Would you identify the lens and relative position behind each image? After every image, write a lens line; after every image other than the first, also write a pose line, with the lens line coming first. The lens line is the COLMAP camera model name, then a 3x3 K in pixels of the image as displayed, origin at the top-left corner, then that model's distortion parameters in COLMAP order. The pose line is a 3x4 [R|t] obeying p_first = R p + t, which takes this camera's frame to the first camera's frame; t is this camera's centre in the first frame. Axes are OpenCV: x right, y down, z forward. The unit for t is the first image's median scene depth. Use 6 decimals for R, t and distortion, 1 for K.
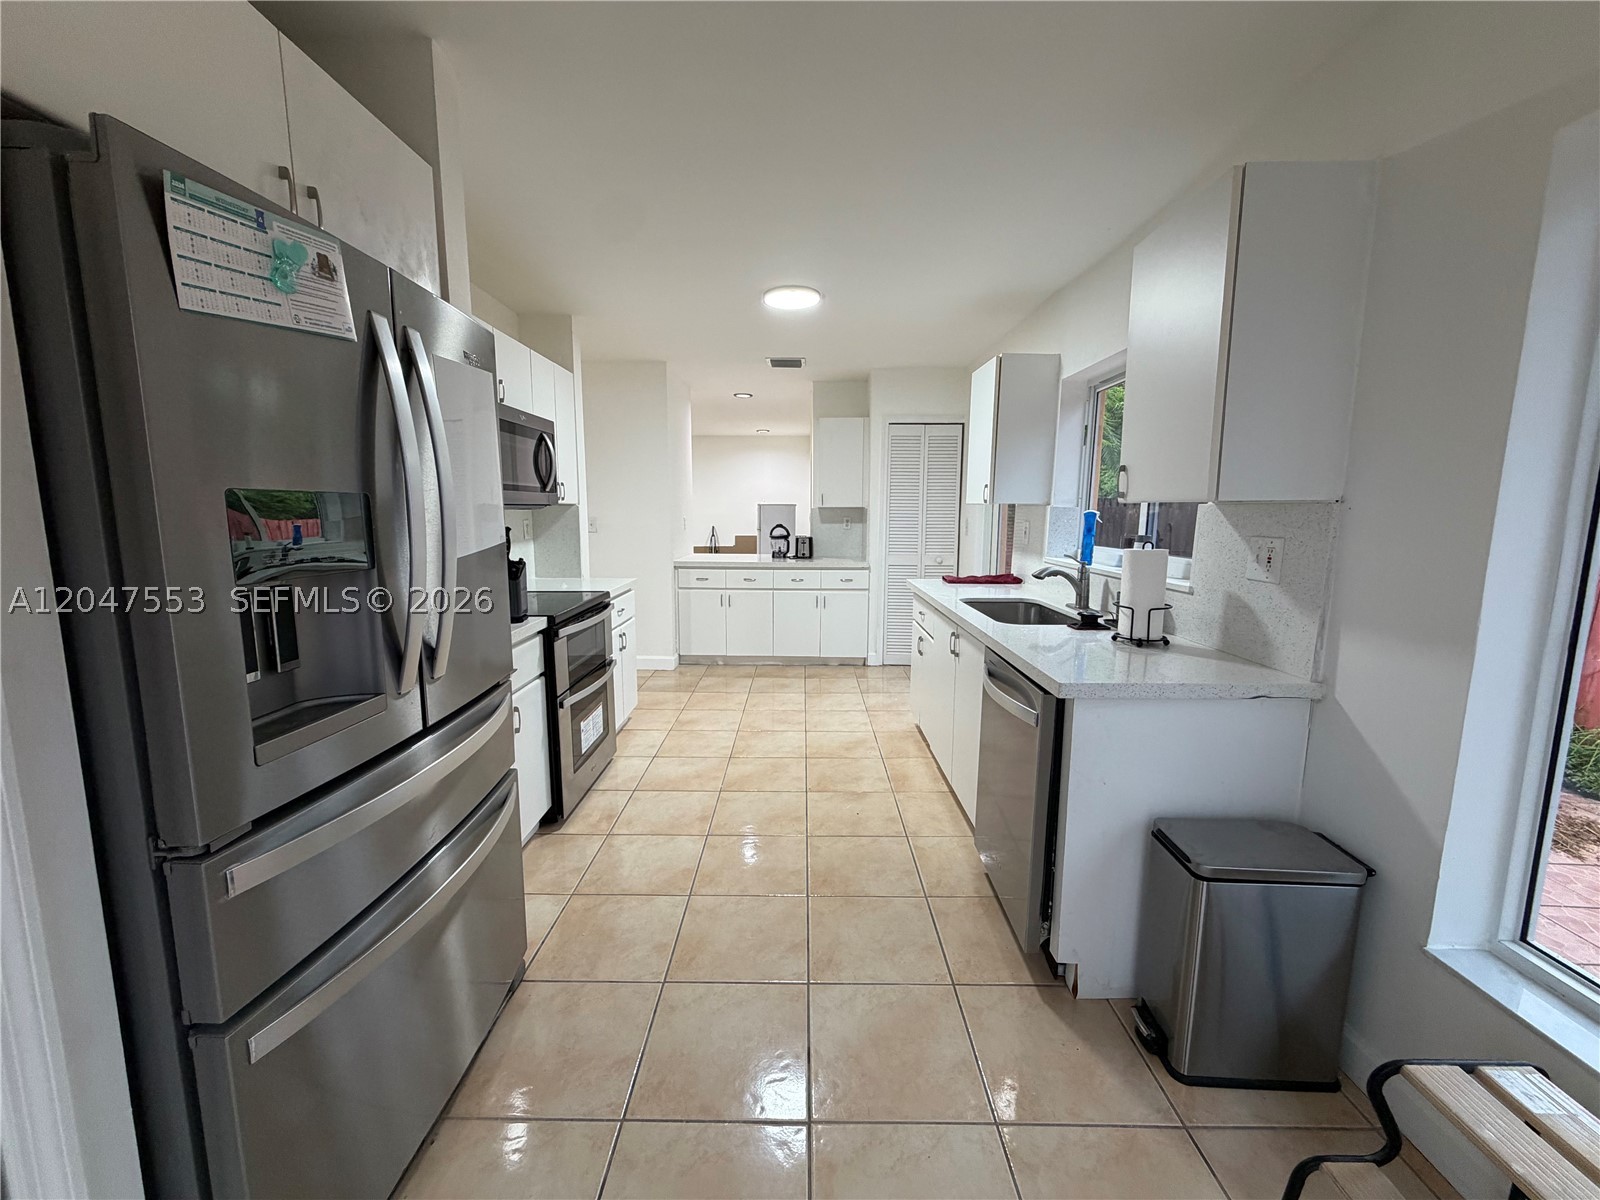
lens RADIAL K [[638.2, 0, 803.2], [0, 638.2, 598.8], [0, 0, 1]] dist [-0.001789, 0.000161]
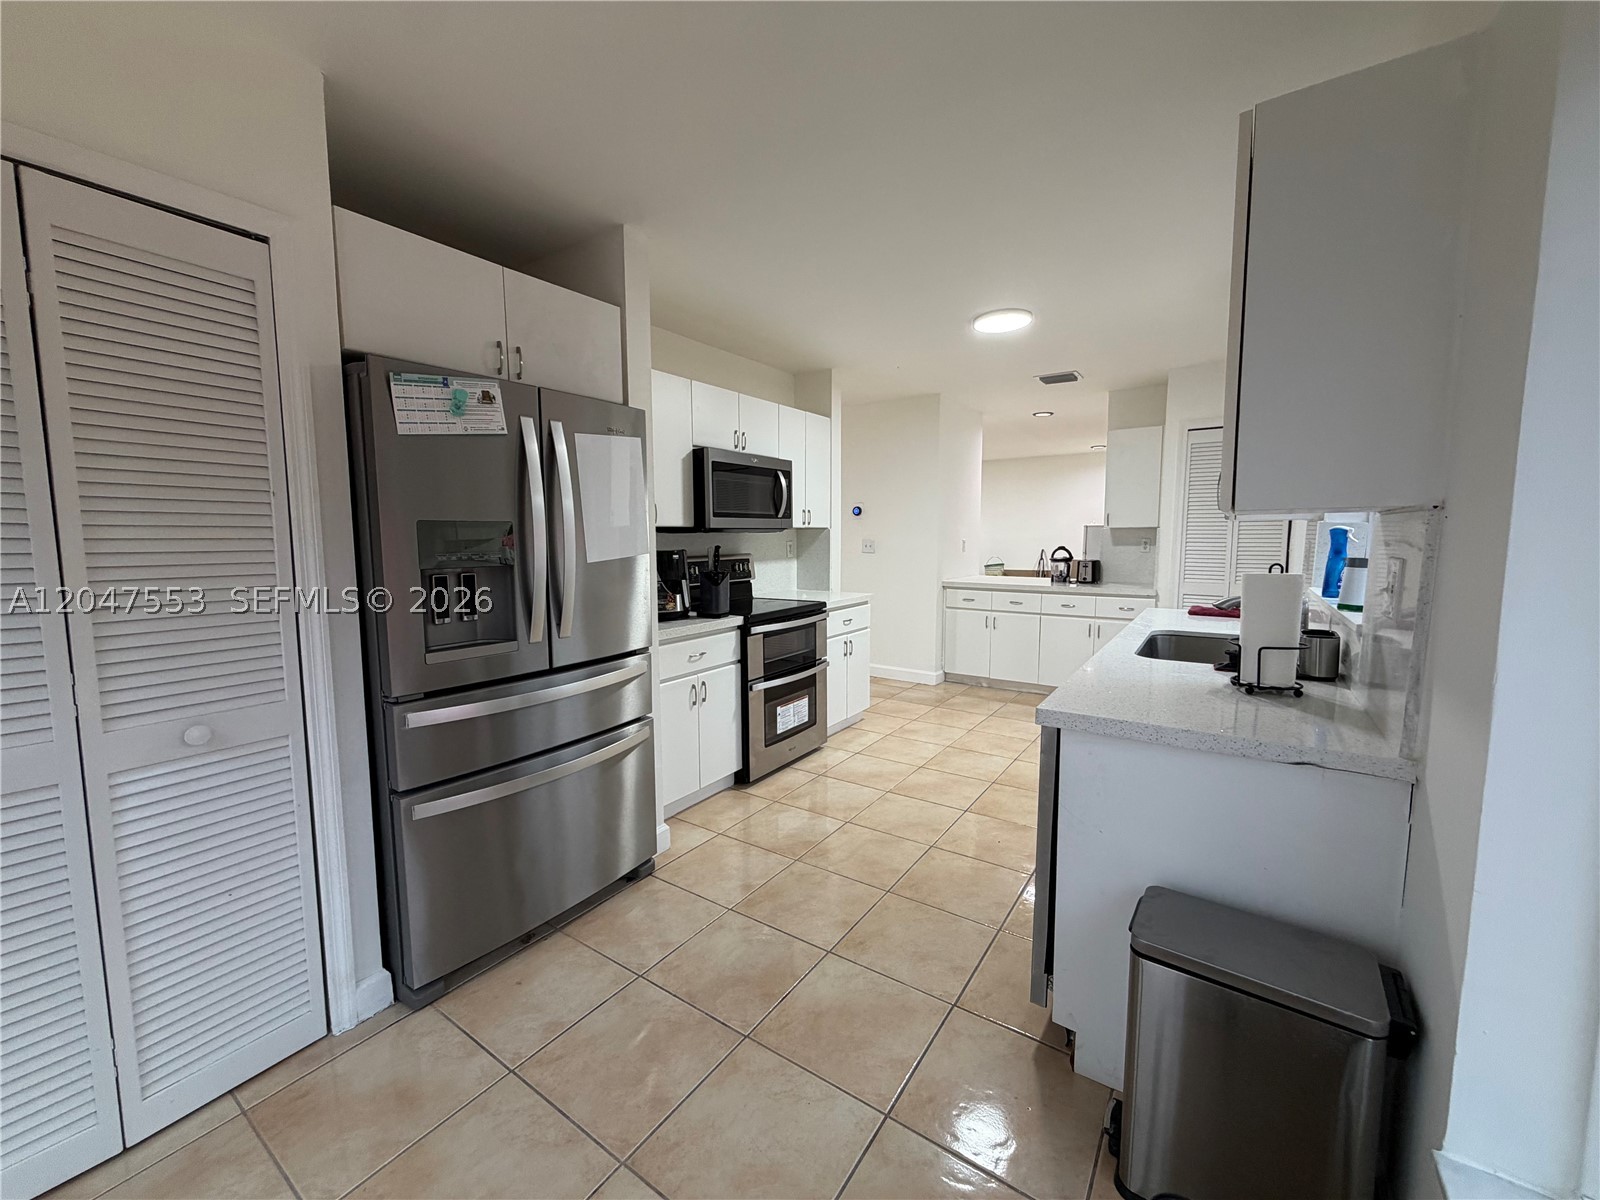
lens RADIAL K [[641.0, 0, 800.0], [0, 641.0, 600.0], [0, 0, 1]] dist [0.002174, 0.000217]
pose [[0.826274, 0.048989, -0.561134, 0.288318], [-0.069401, 0.997474, -0.015111, 0.005169], [0.558976, 0.051429, 0.827587, 0.005738]]
